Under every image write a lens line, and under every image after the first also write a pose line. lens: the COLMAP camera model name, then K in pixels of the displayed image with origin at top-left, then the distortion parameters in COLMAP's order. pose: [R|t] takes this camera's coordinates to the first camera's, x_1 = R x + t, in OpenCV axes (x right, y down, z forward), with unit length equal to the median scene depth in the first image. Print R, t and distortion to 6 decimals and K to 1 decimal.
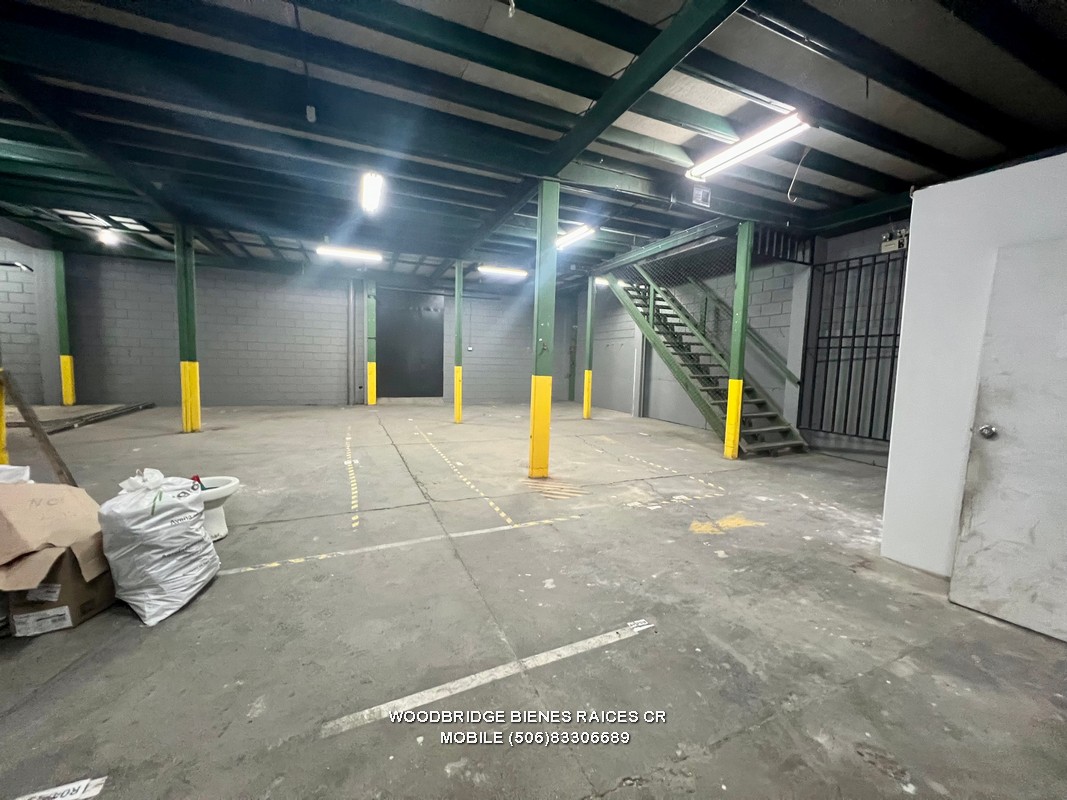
lens RADIAL K [[424.7, 0, 534.6], [0, 424.7, 395.9], [0, 0, 1]] dist [-0.002912, 0.000166]
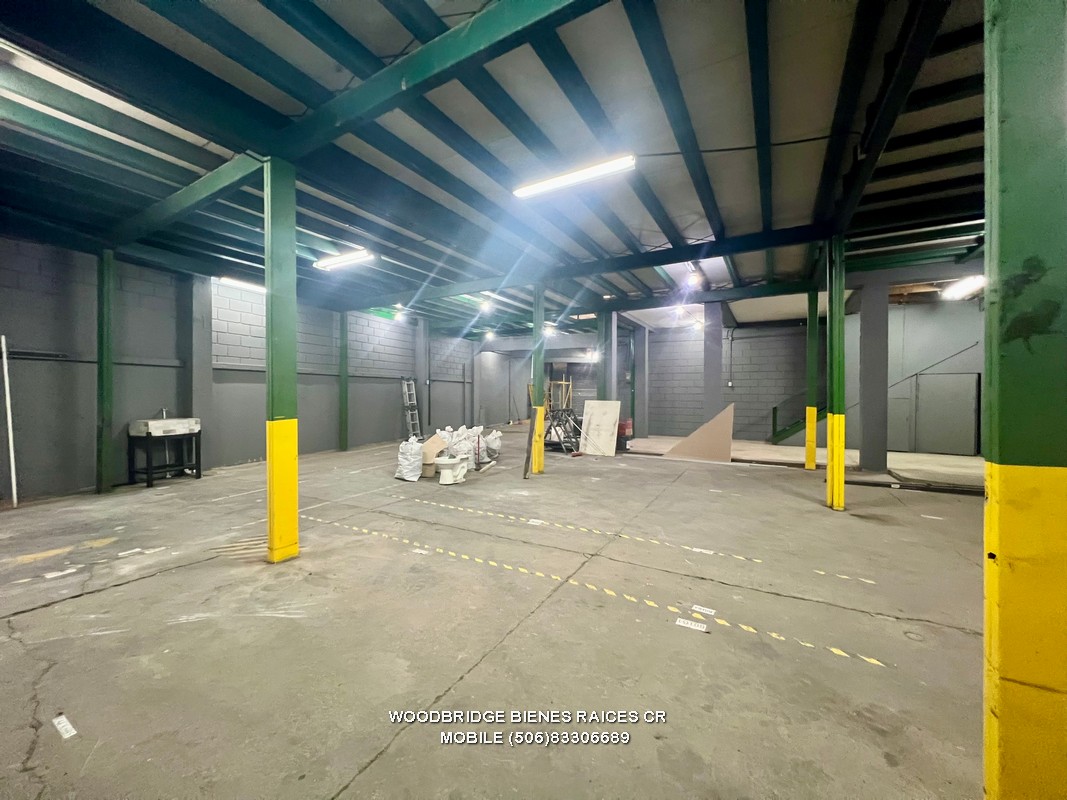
lens RADIAL K [[424.7, 0, 524.3], [0, 424.7, 399.5], [0, 0, 1]] dist [-0.002912, 0.000166]
pose [[-0.818150, -0.022173, -0.574577, 0.106961], [-0.075524, 0.994743, 0.069152, -0.184220], [0.570023, 0.099970, -0.815524, 2.049366]]
